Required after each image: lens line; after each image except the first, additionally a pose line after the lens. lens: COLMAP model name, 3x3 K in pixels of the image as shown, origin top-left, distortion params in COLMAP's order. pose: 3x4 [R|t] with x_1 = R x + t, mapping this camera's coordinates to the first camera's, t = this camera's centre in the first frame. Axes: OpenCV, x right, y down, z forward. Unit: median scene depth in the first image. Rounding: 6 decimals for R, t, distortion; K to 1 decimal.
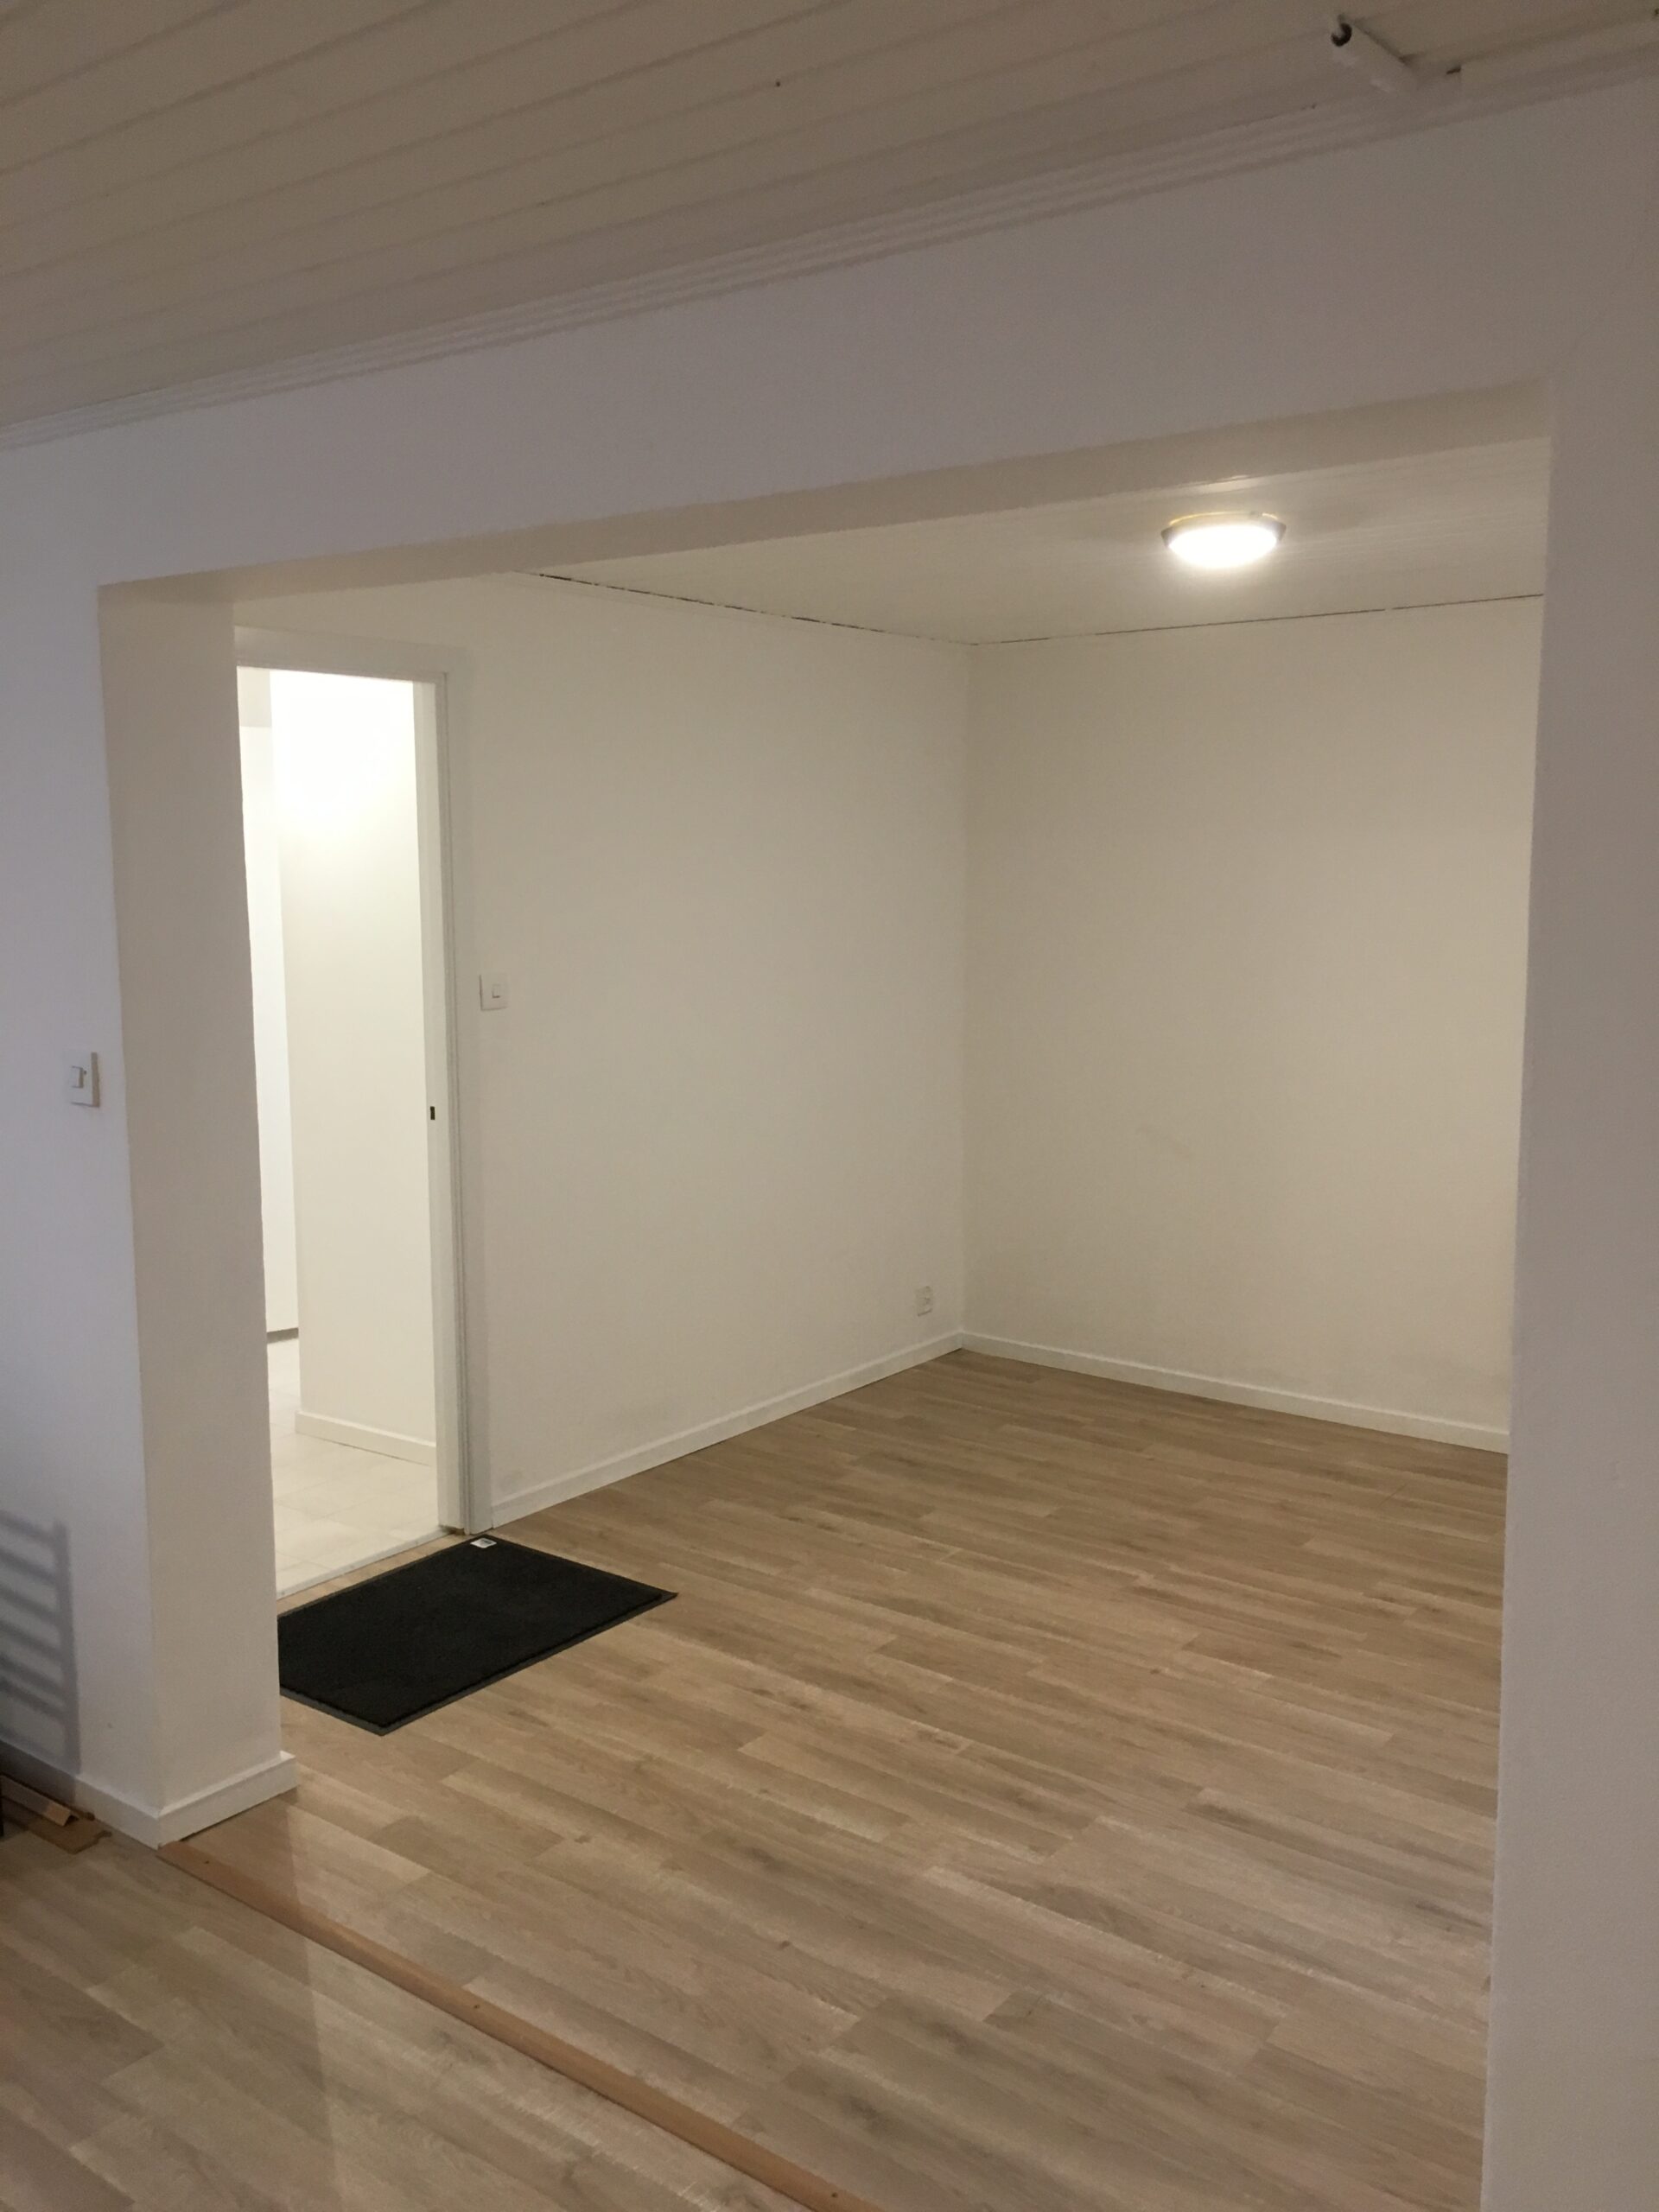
lens RADIAL K [[1888.9, 0, 840.5], [0, 1888.9, 1092.7], [0, 0, 1]] dist [0.045076, -0.058195]
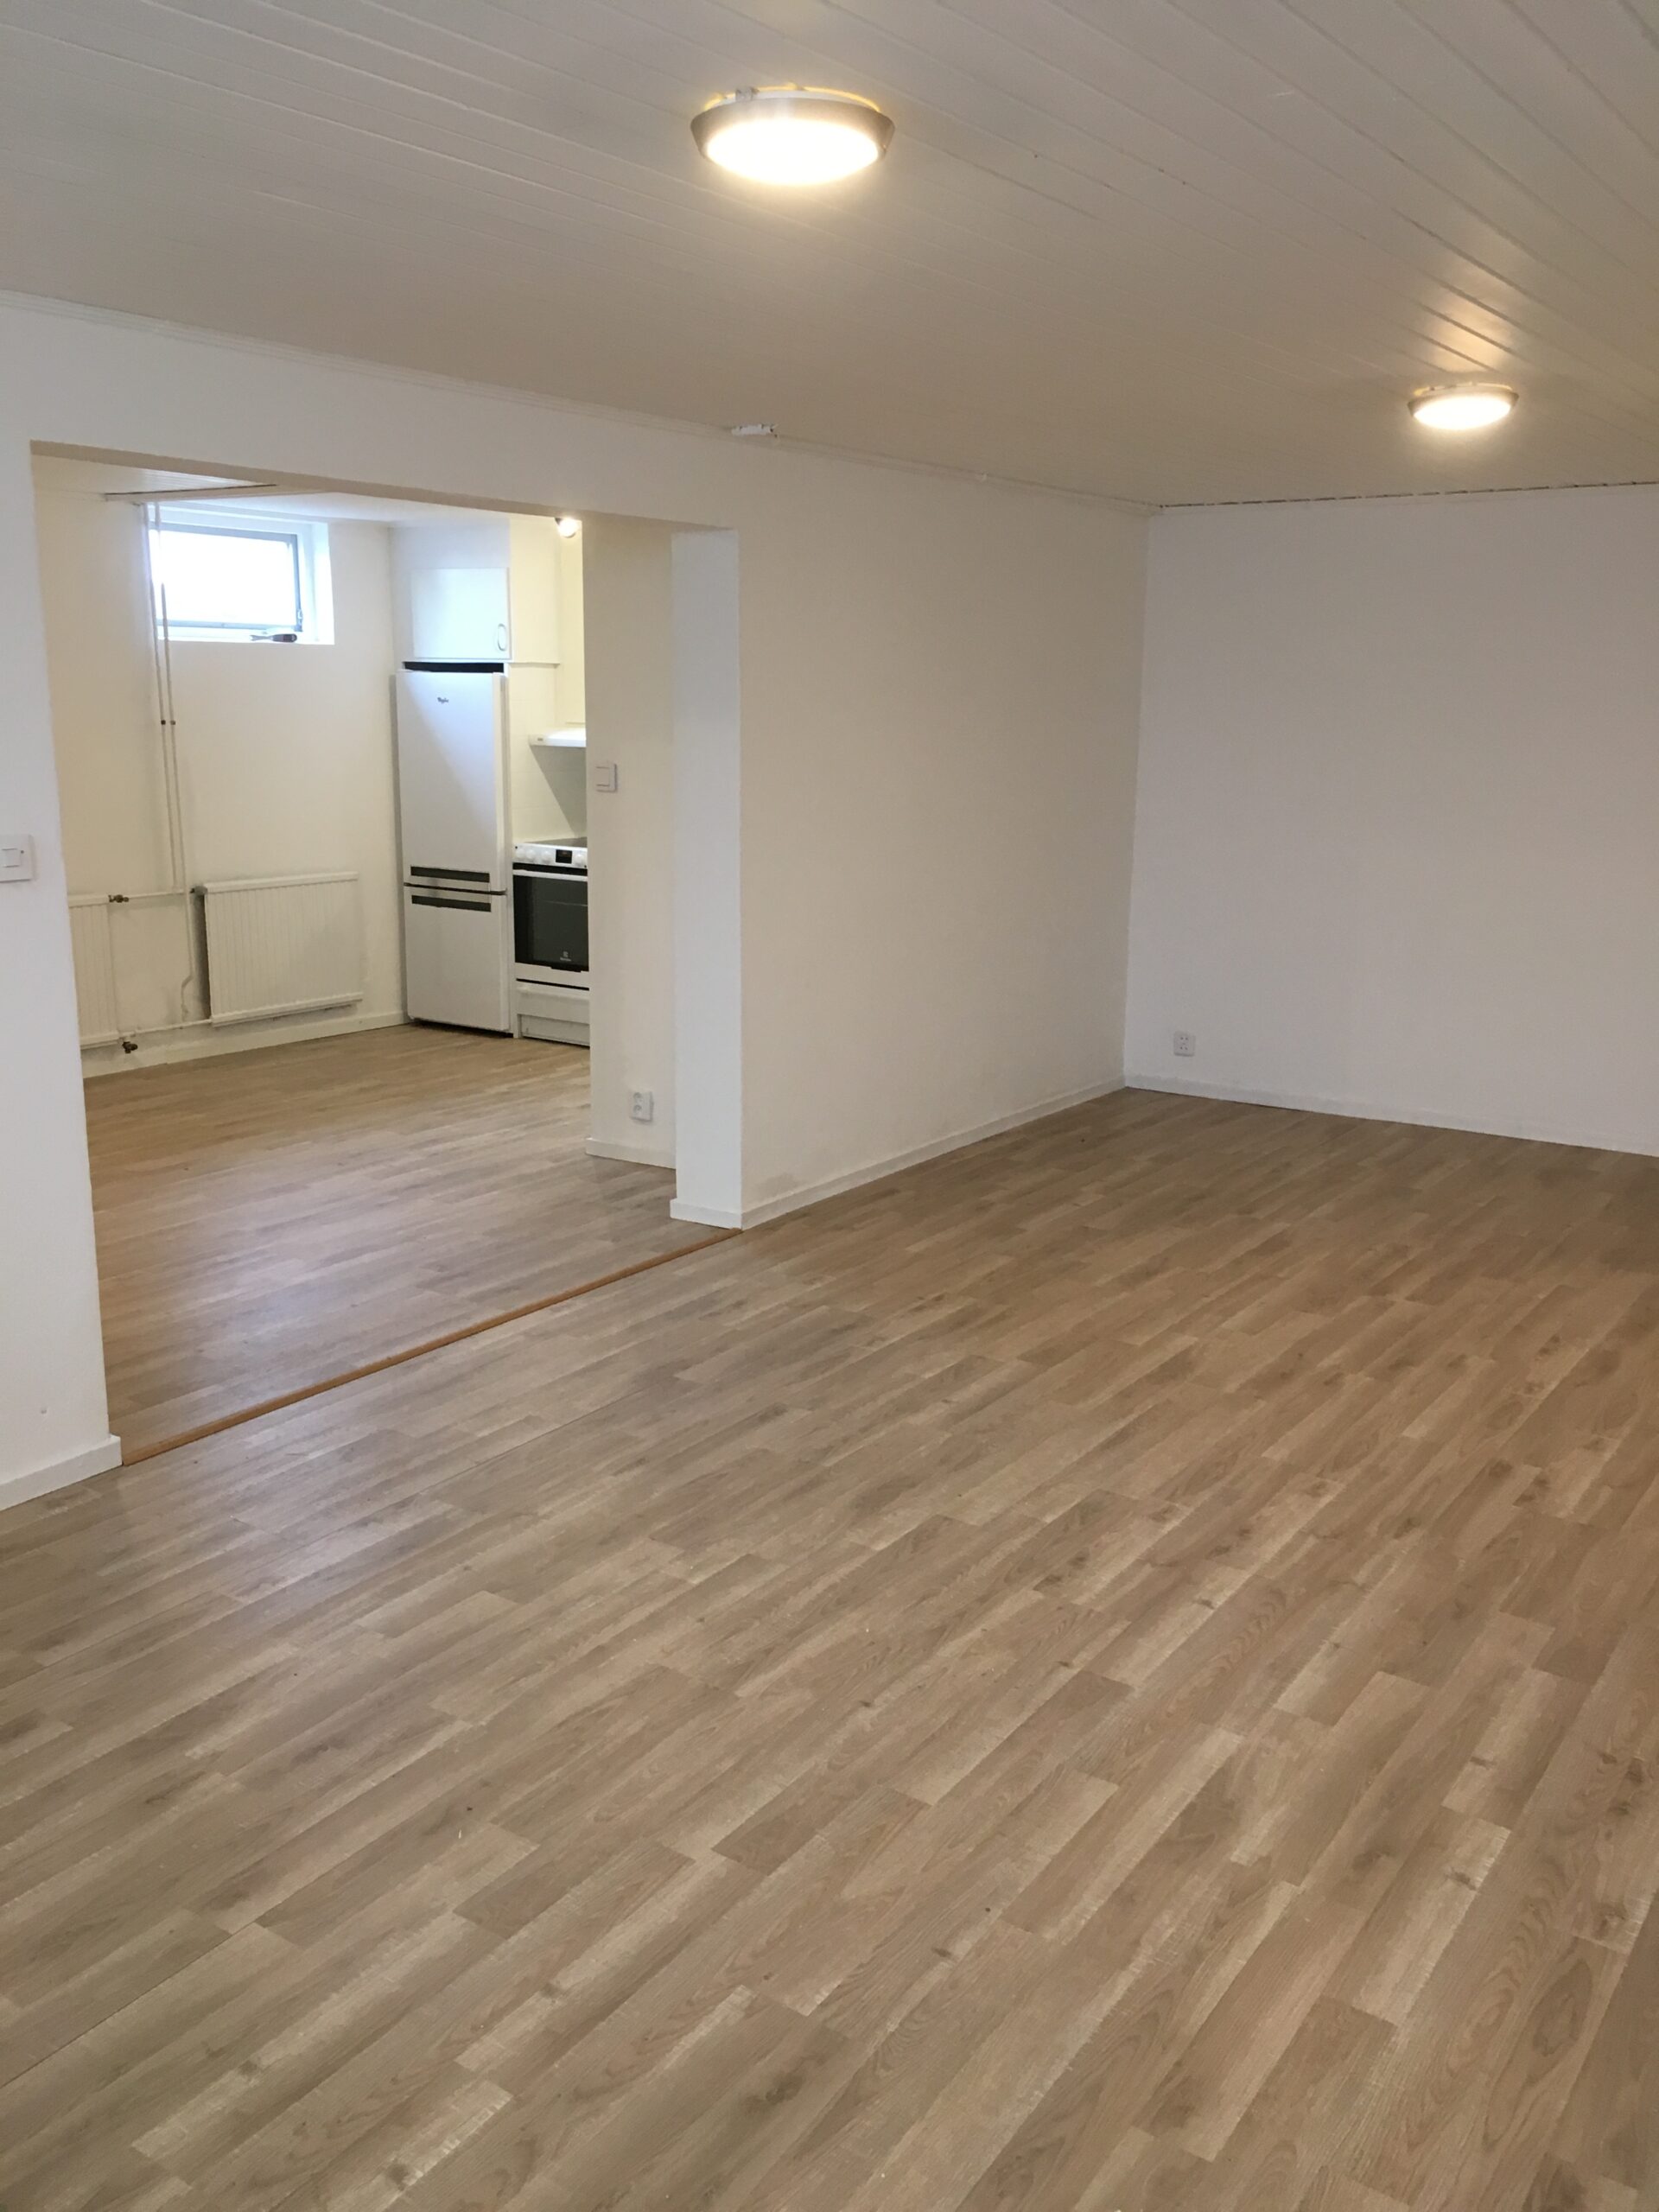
lens RADIAL K [[1888.9, 0, 852.9], [0, 1888.9, 1107.1], [0, 0, 1]] dist [0.045076, -0.058195]
pose [[-0.054814, -0.220351, 0.973879, -1.134463], [0.113863, 0.967604, 0.225340, -0.046159], [-0.991983, 0.123241, -0.027948, 0.377495]]
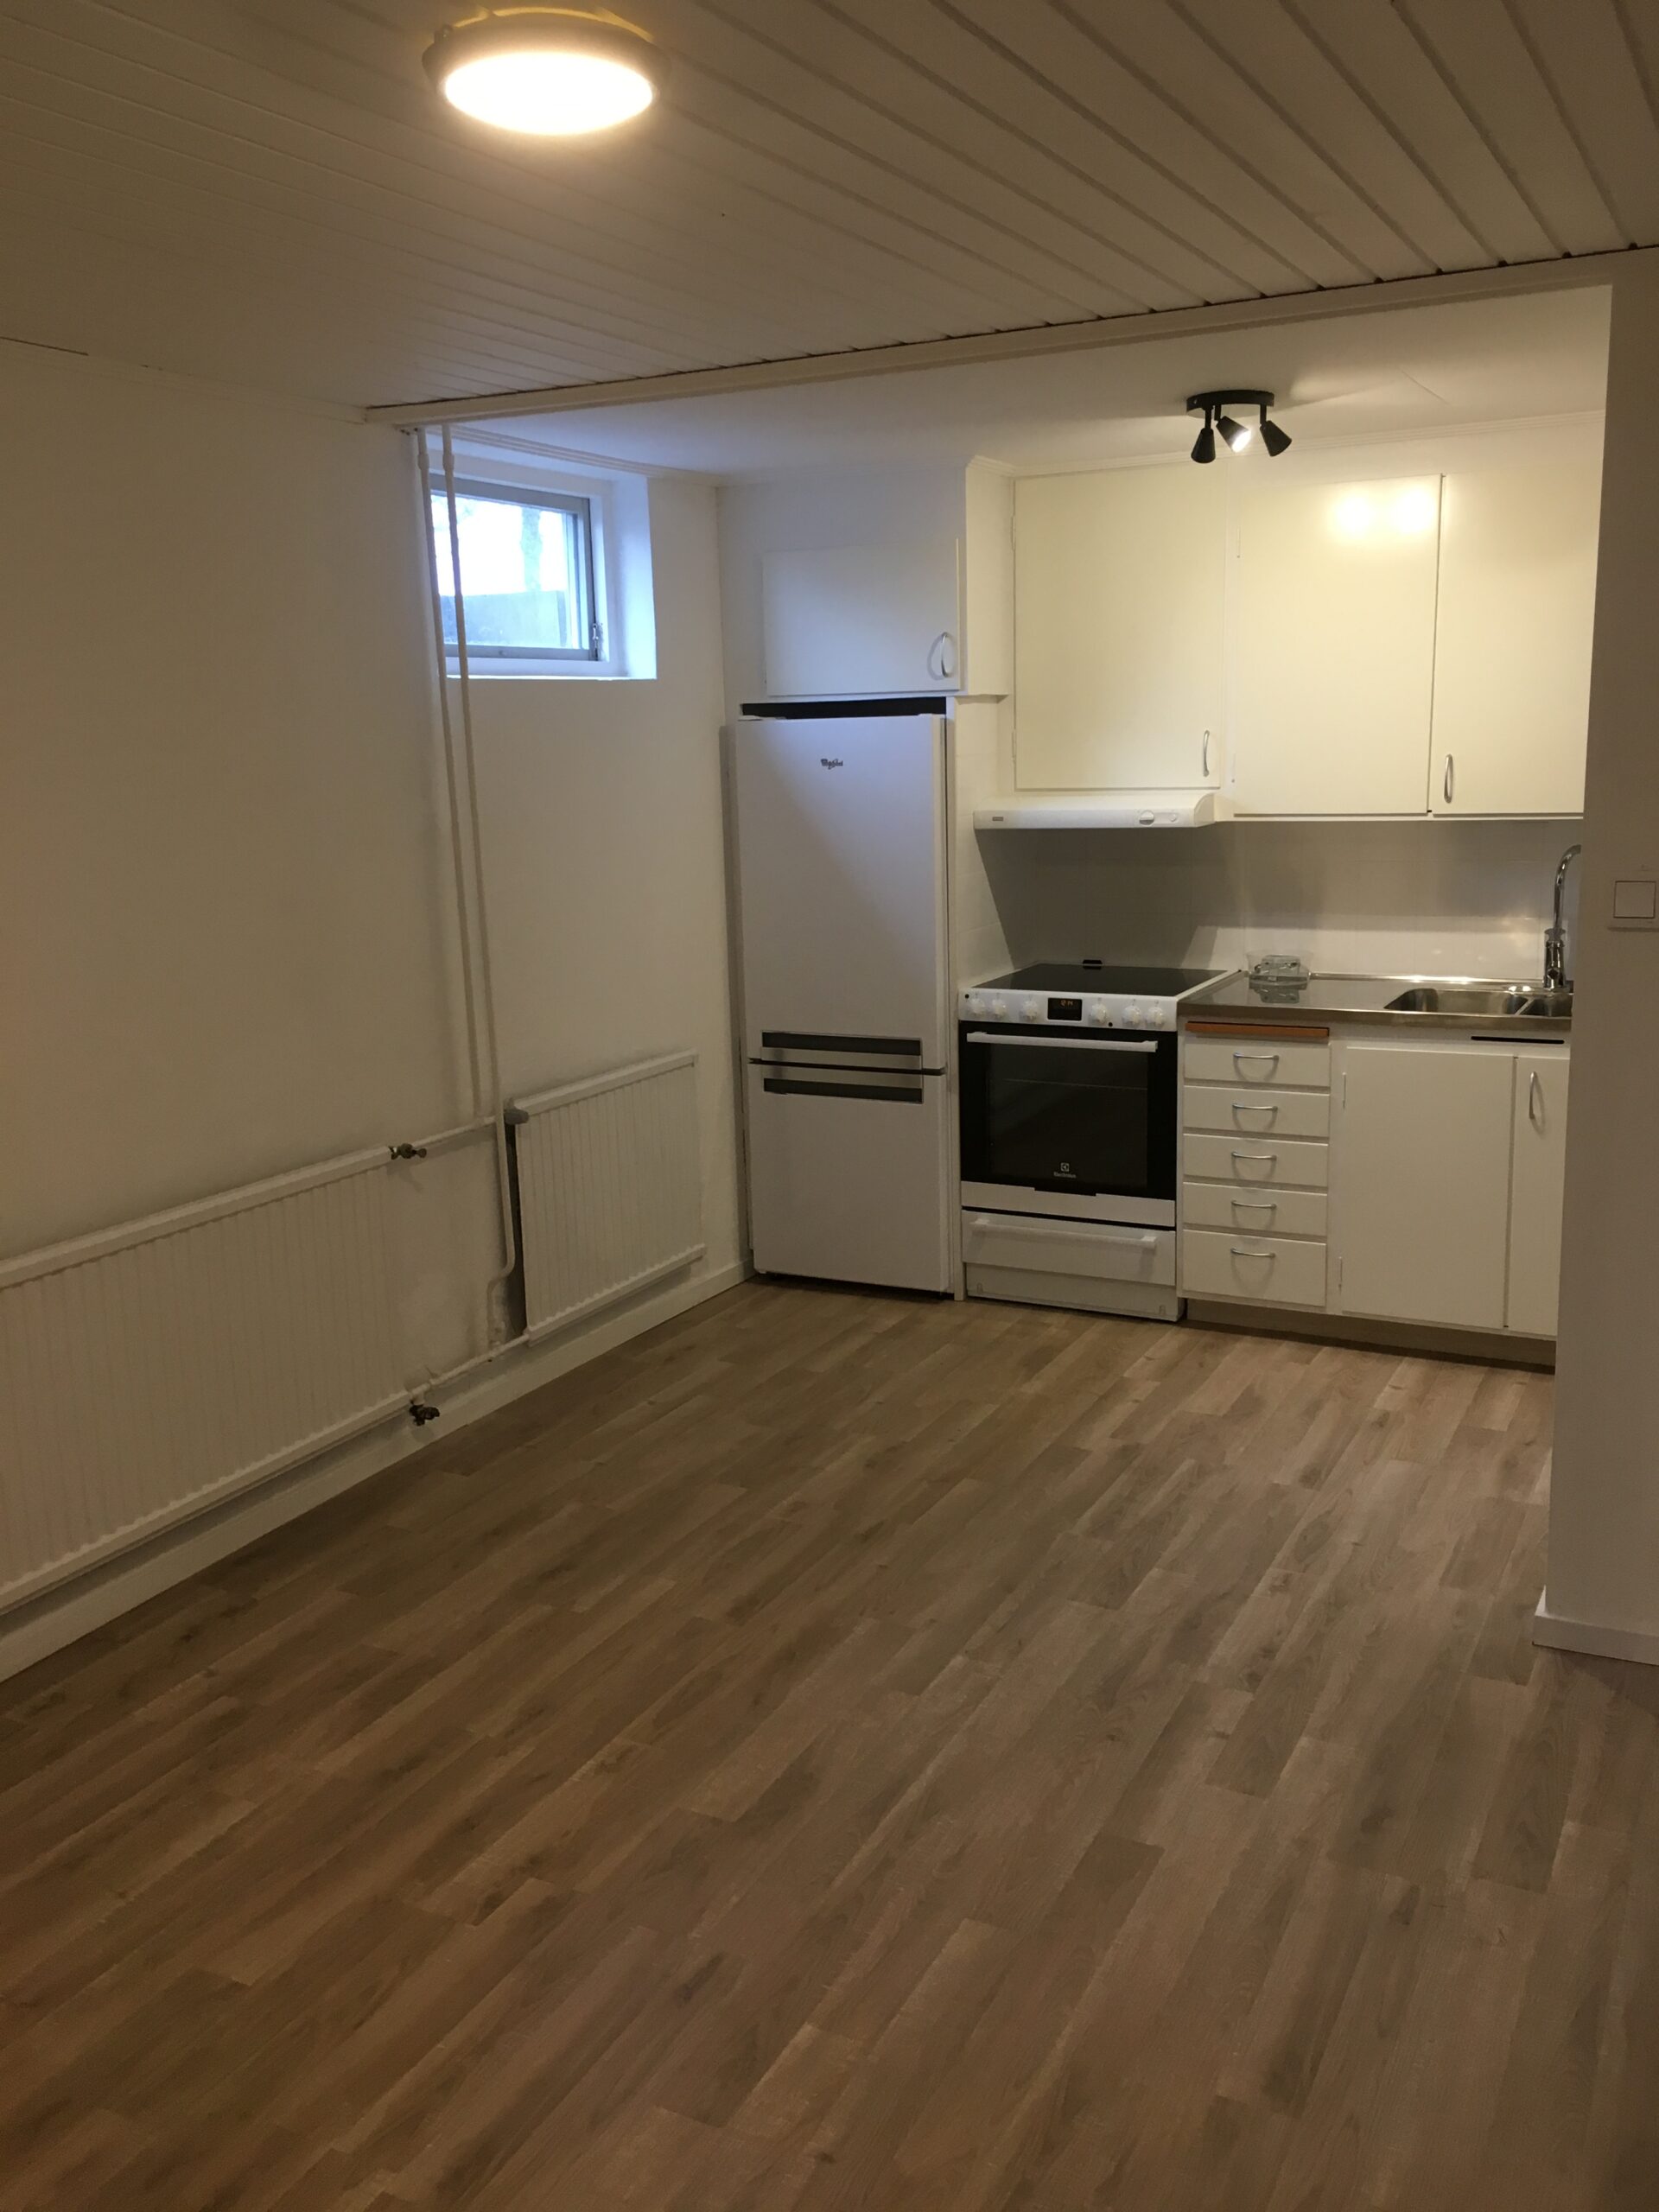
lens RADIAL K [[1888.9, 0, 810.4], [0, 1888.9, 1091.1], [0, 0, 1]] dist [0.045076, -0.058195]
pose [[-0.156898, -0.182931, 0.970525, -0.293390], [0.158833, 0.965230, 0.207611, -0.110948], [-0.974759, 0.186725, -0.122387, 0.894397]]
